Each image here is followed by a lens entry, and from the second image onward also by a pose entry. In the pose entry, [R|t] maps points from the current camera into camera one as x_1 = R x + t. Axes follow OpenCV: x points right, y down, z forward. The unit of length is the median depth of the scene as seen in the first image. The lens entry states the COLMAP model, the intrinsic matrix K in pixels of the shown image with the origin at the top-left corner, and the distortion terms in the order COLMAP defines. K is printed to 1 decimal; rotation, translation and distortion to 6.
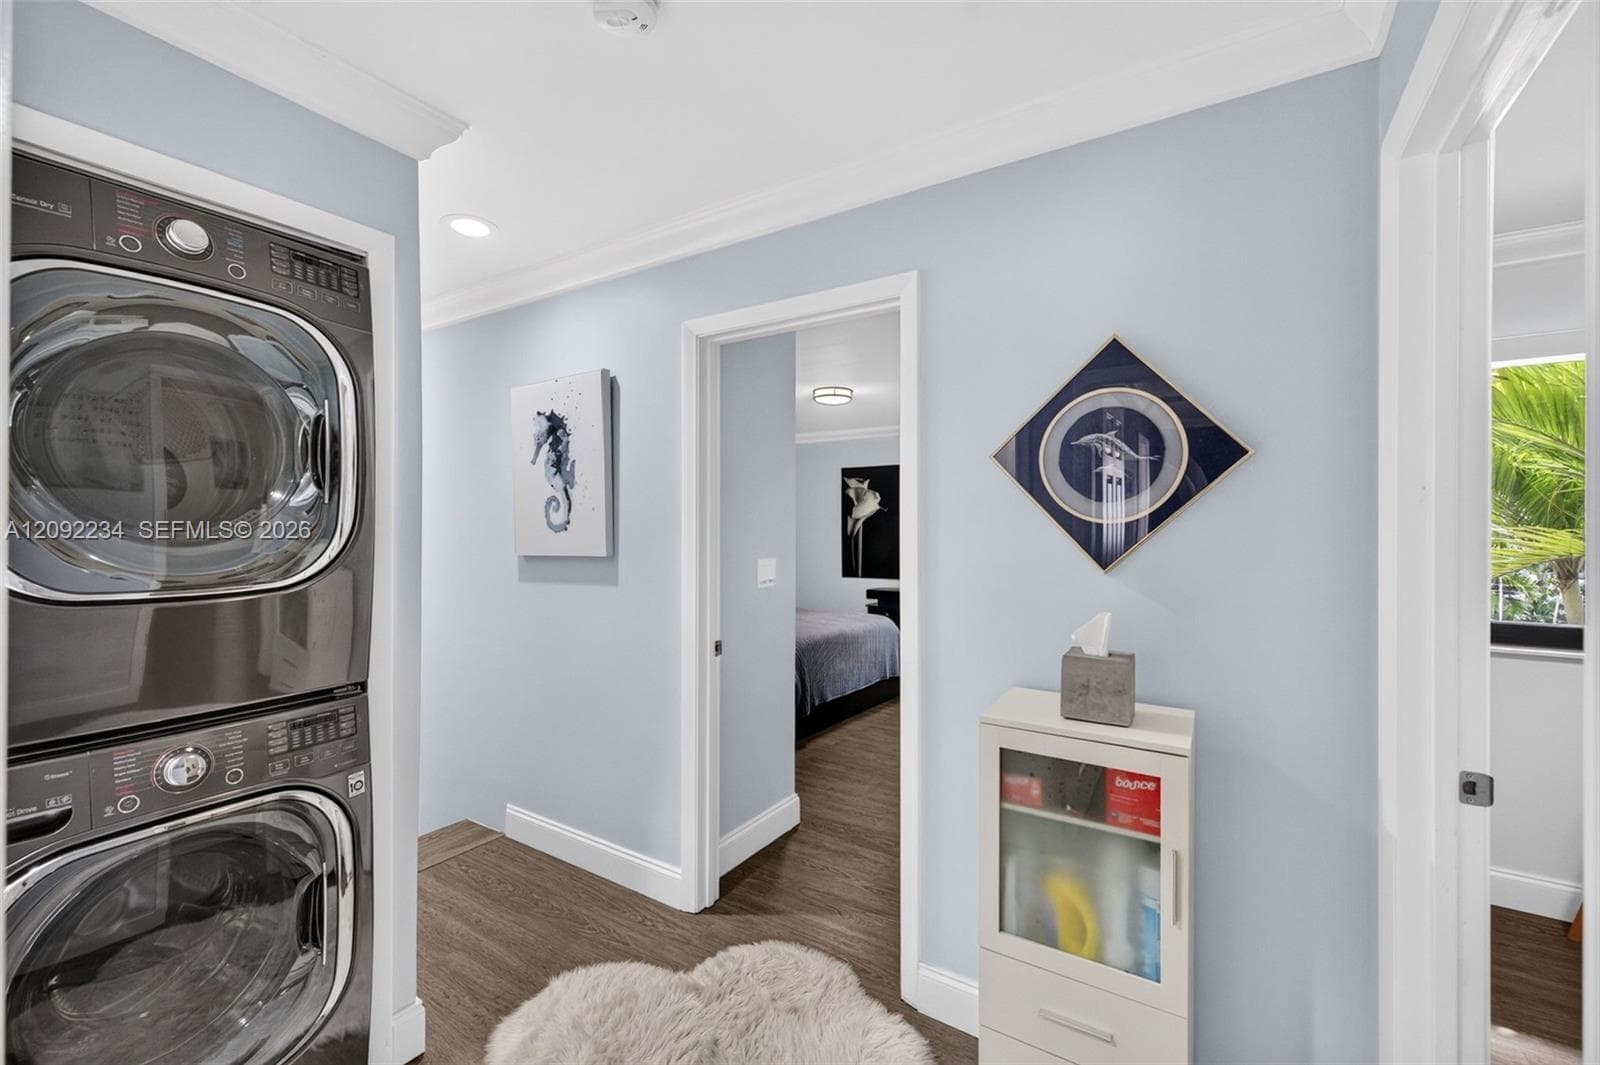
lens RADIAL K [[662.2, 0, 801.6], [0, 662.2, 528.3], [0, 0, 1]] dist [0.002084, 0.000081]
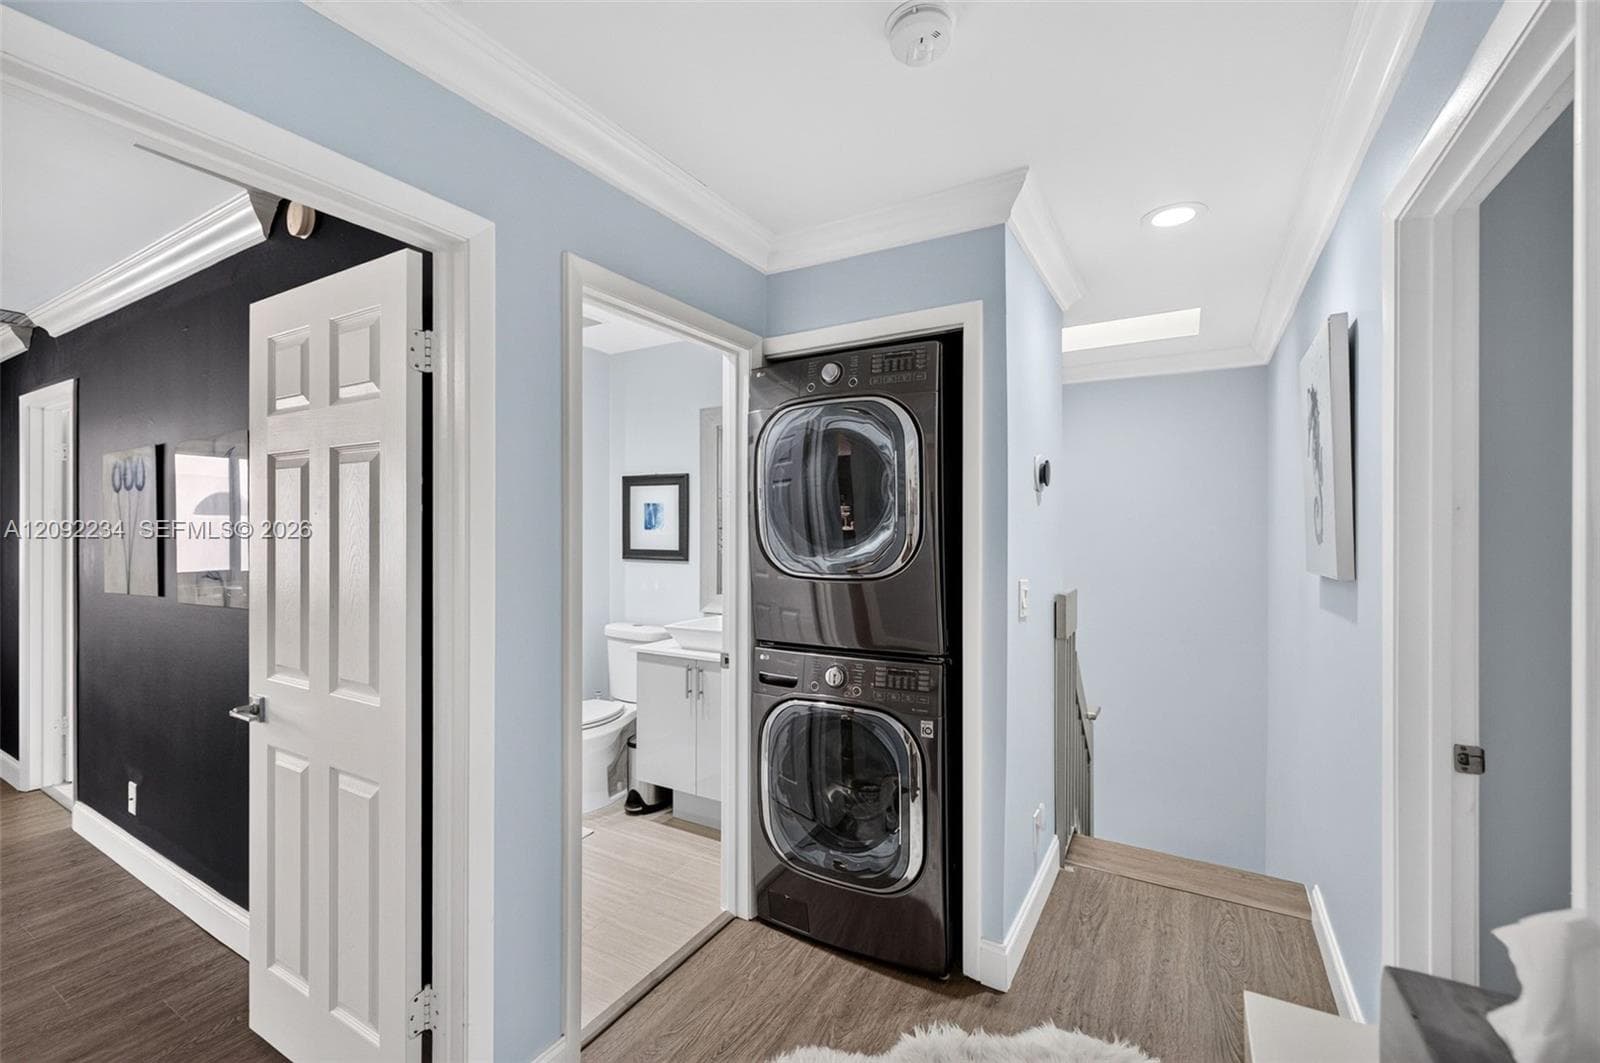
lens RADIAL K [[662.2, 0, 802.8], [0, 662.2, 531.5], [0, 0, 1]] dist [0.002084, 0.000081]
pose [[0.023476, -0.002004, -0.999722, 0.690783], [0.001078, 0.999997, -0.001980, -0.013644], [0.999724, -0.001031, 0.023478, 0.740703]]
